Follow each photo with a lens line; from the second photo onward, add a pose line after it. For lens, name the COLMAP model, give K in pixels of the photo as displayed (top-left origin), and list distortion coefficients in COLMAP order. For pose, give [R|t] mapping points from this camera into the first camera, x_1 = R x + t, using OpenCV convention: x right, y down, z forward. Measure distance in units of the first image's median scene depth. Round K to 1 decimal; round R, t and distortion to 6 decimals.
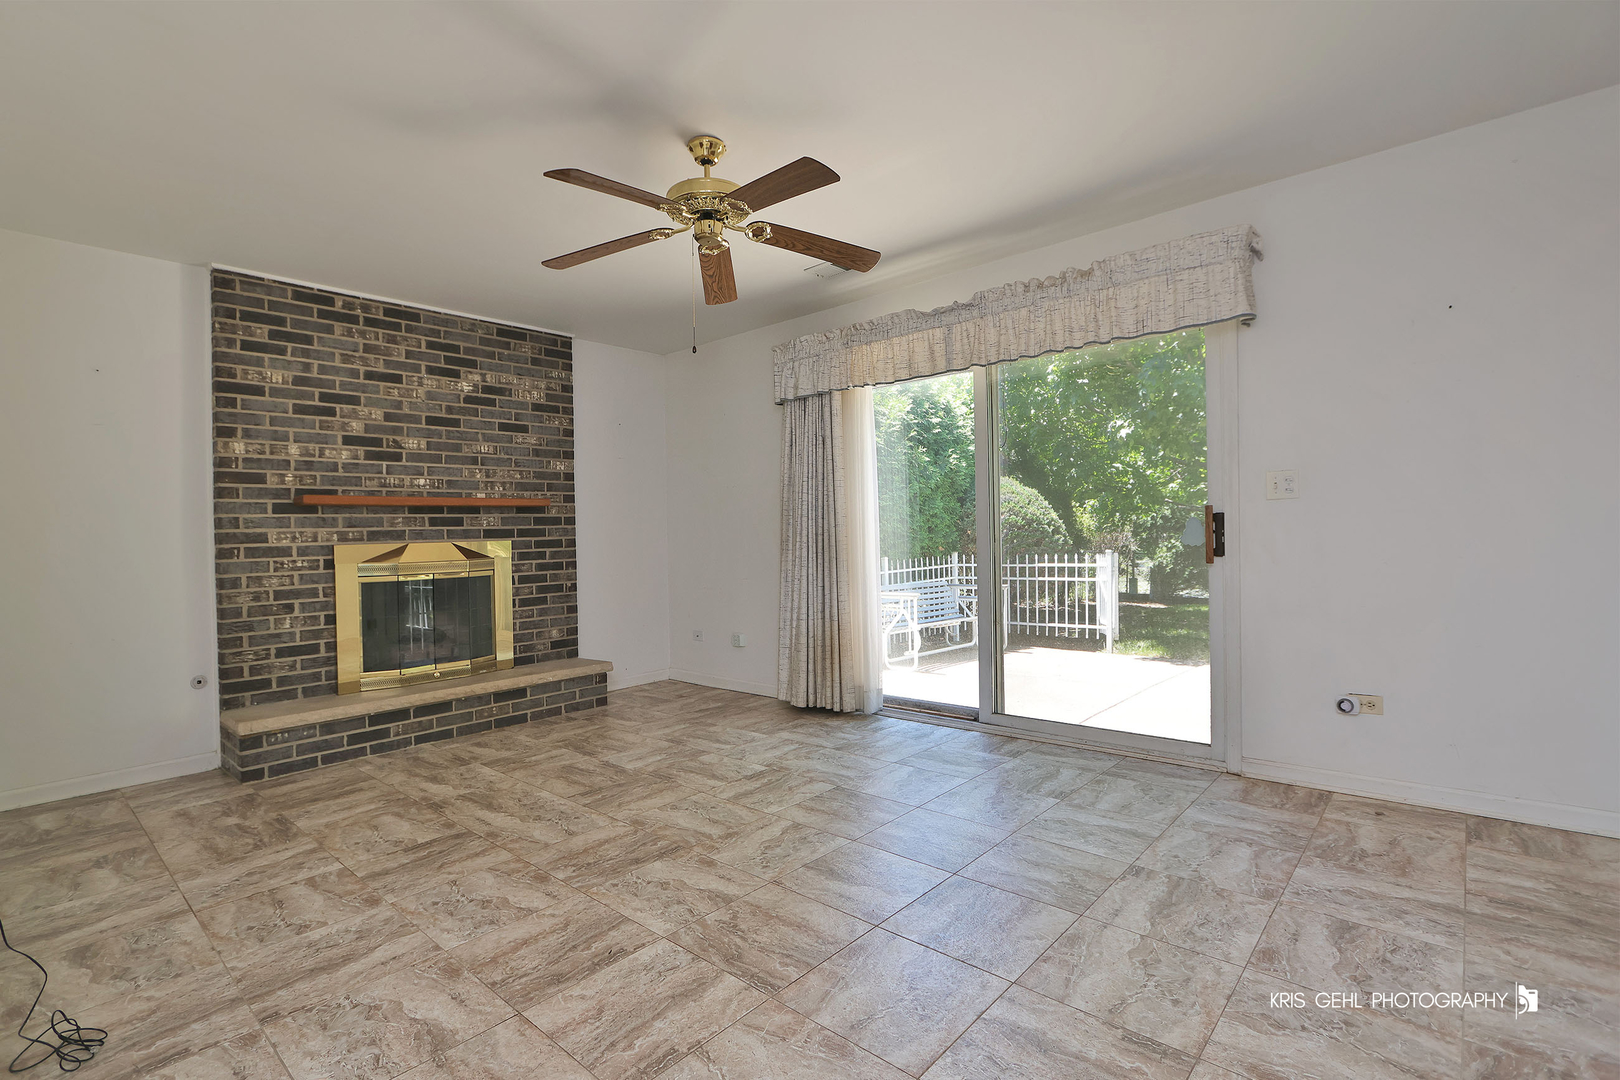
lens RADIAL K [[761.8, 0, 811.2], [0, 761.8, 534.2], [0, 0, 1]] dist [-0.016893, 0.001264]
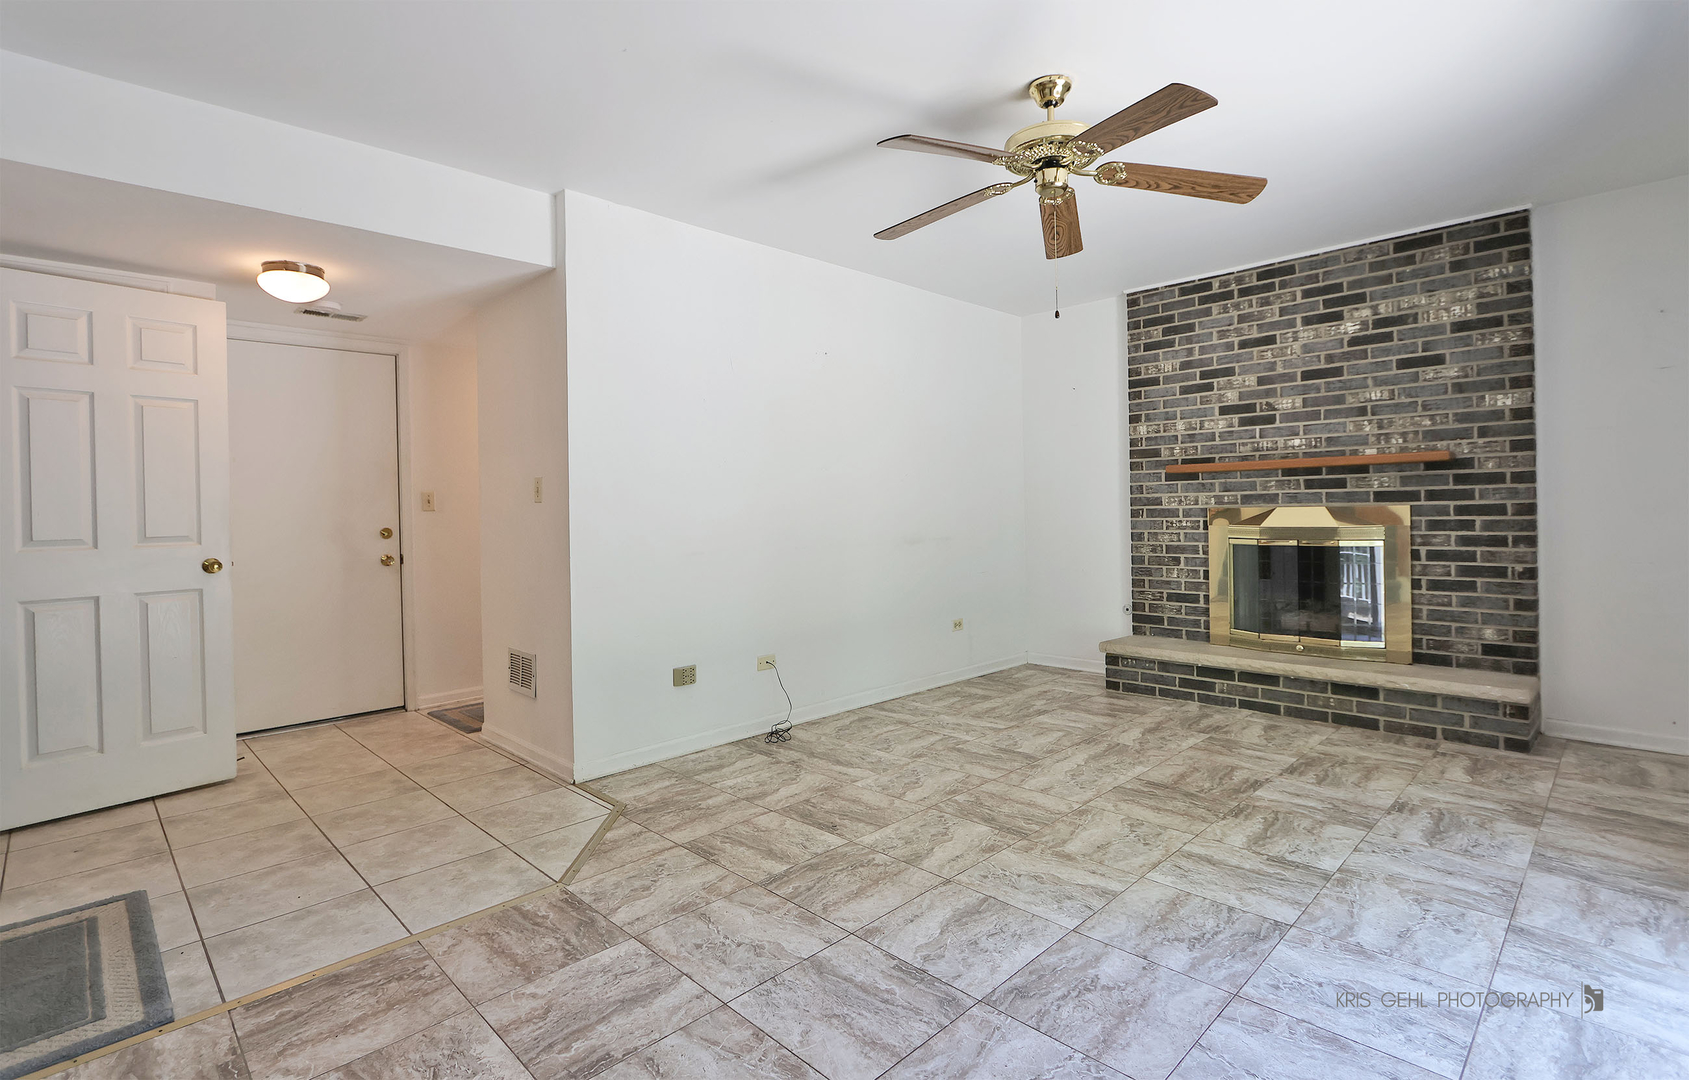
lens RADIAL K [[780.6, 0, 833.1], [0, 780.6, 499.4], [0, 0, 1]] dist [-0.020677, 0.002809]
pose [[-0.070028, 0.015852, -0.997419, 0.555471], [0.020912, 0.999677, 0.014420, -0.026912], [0.997326, -0.019849, -0.070337, 0.550765]]
